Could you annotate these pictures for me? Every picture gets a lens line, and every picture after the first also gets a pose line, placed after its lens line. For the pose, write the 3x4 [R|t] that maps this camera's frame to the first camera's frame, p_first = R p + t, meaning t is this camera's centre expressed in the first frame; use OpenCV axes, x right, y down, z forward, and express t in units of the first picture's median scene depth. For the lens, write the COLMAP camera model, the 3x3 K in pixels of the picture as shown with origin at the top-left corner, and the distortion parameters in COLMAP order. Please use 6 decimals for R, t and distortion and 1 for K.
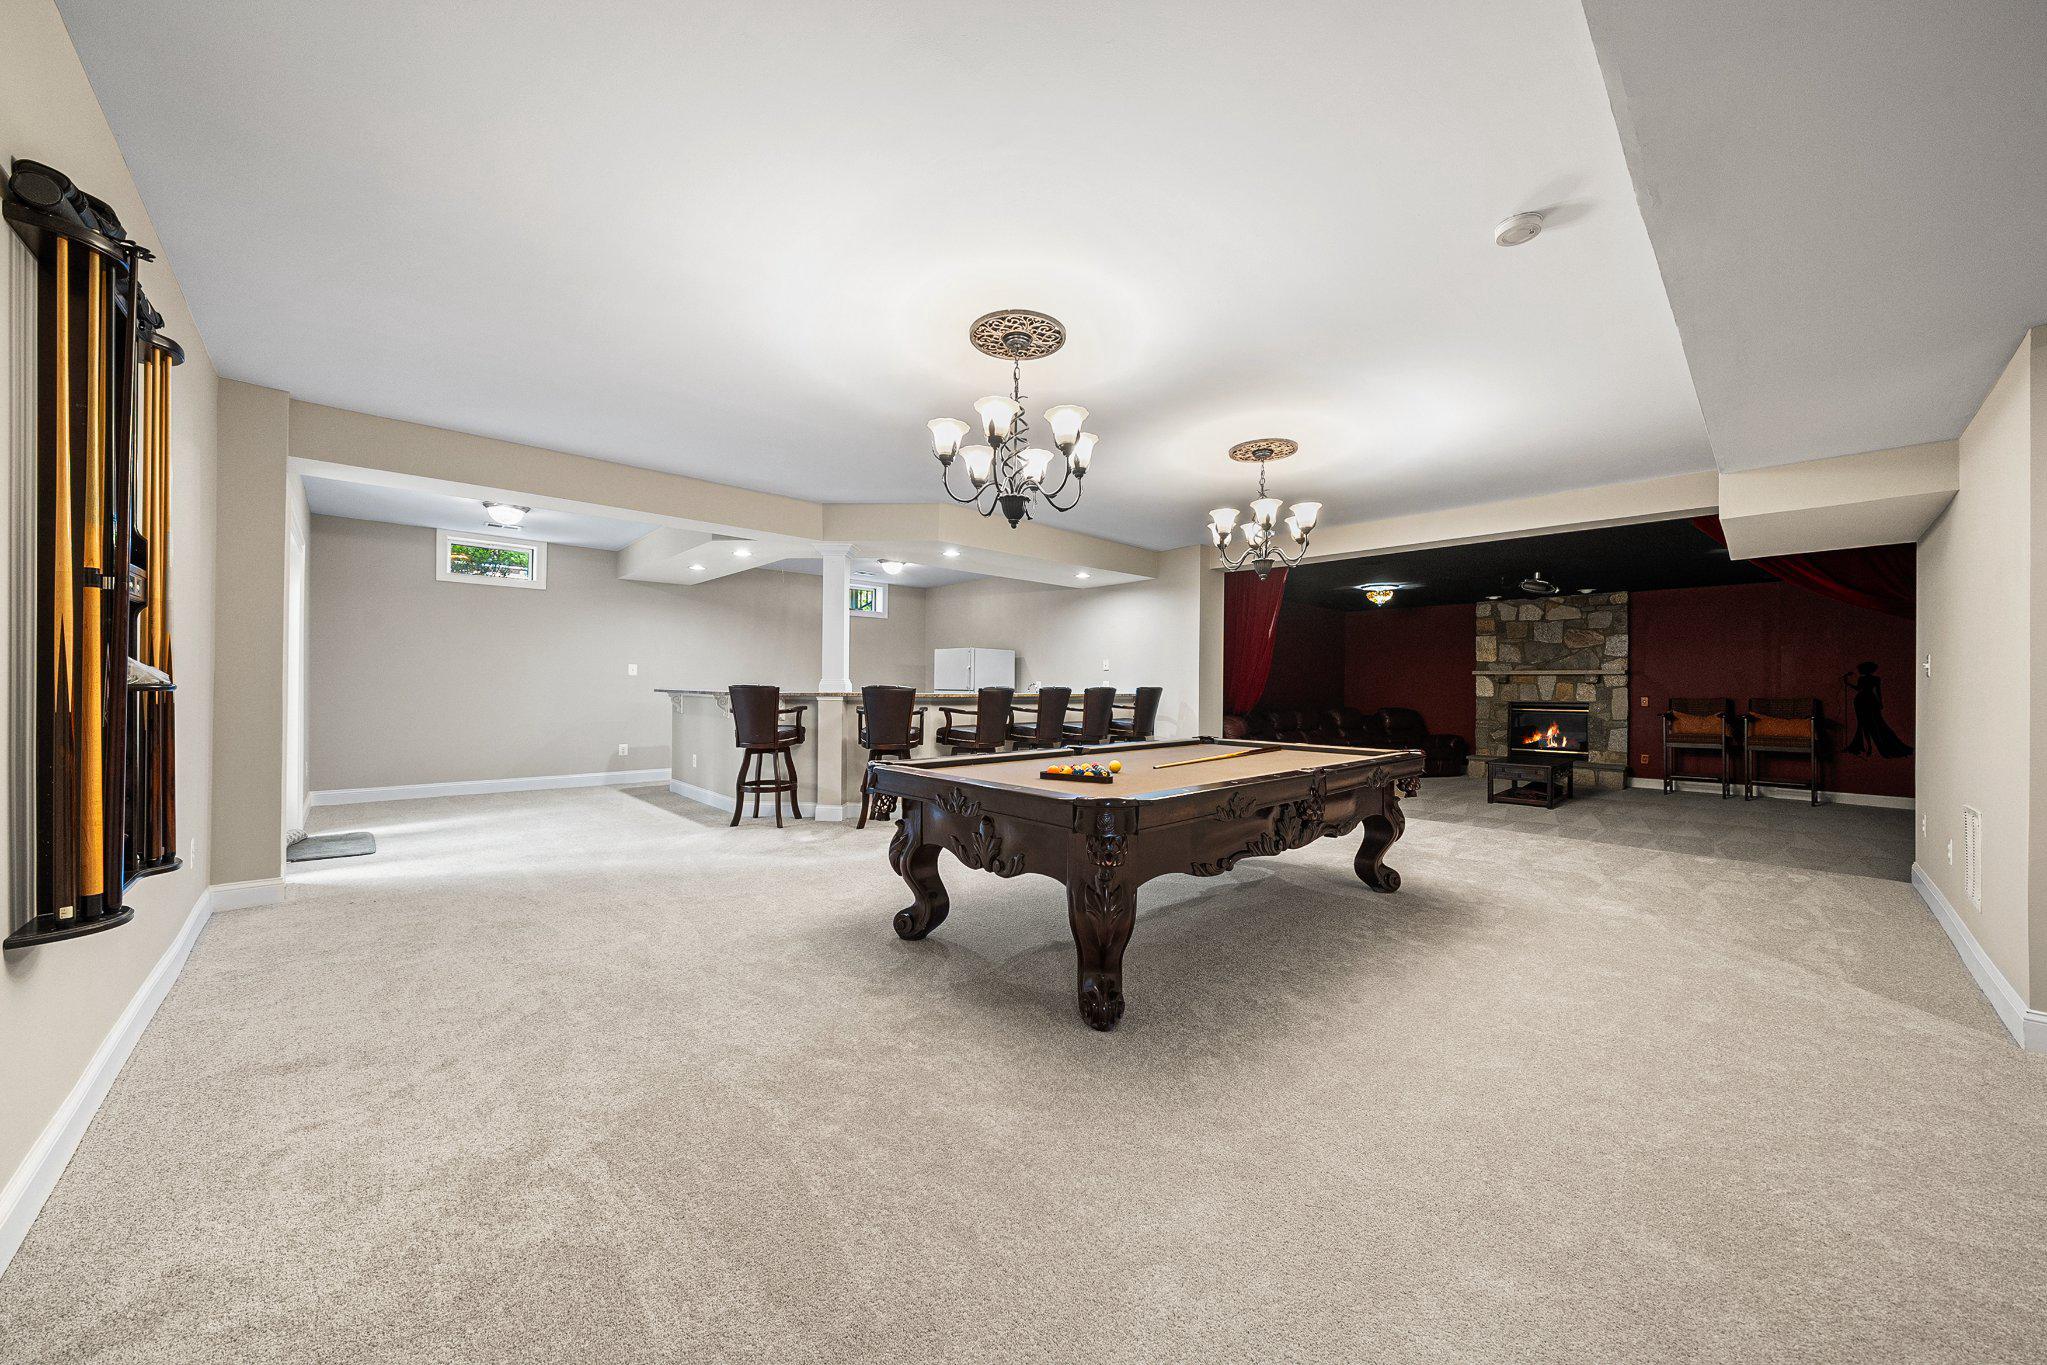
lens RADIAL K [[717.2, 0, 1034.0], [0, 717.2, 690.5], [0, 0, 1]] dist [-0.001416, -0.000054]
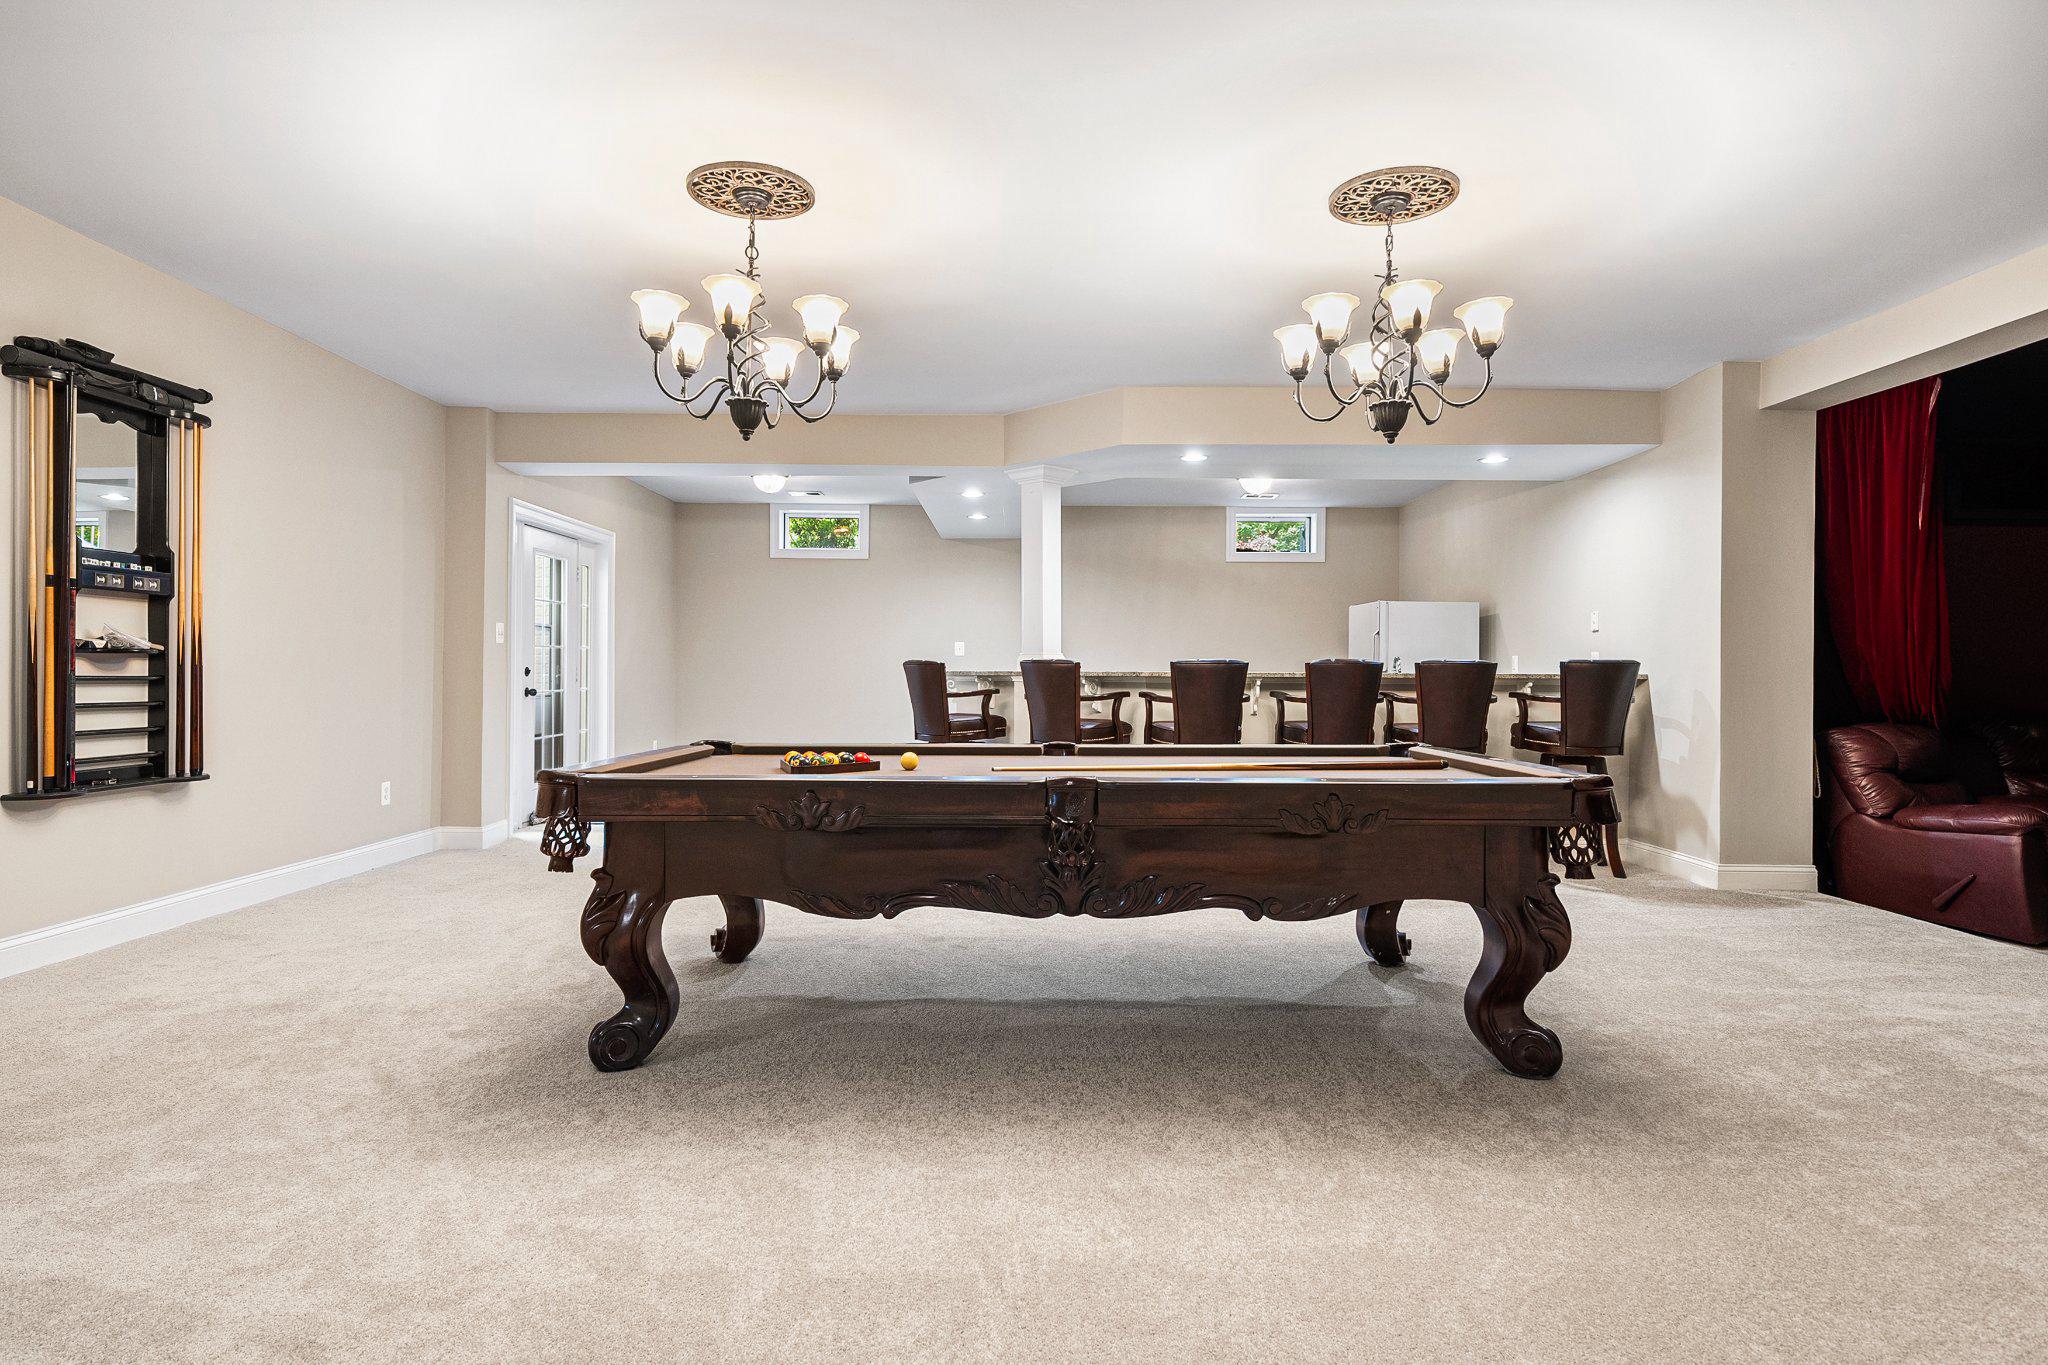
lens RADIAL K [[1123.9, 0, 1028.1], [0, 1123.9, 679.8], [0, 0, 1]] dist [0.002580, 0.000782]
pose [[0.730773, -0.000850, -0.682621, 0.776118], [0.007381, 0.999951, 0.006656, 0.005470], [0.682581, -0.009902, 0.730743, 0.215609]]
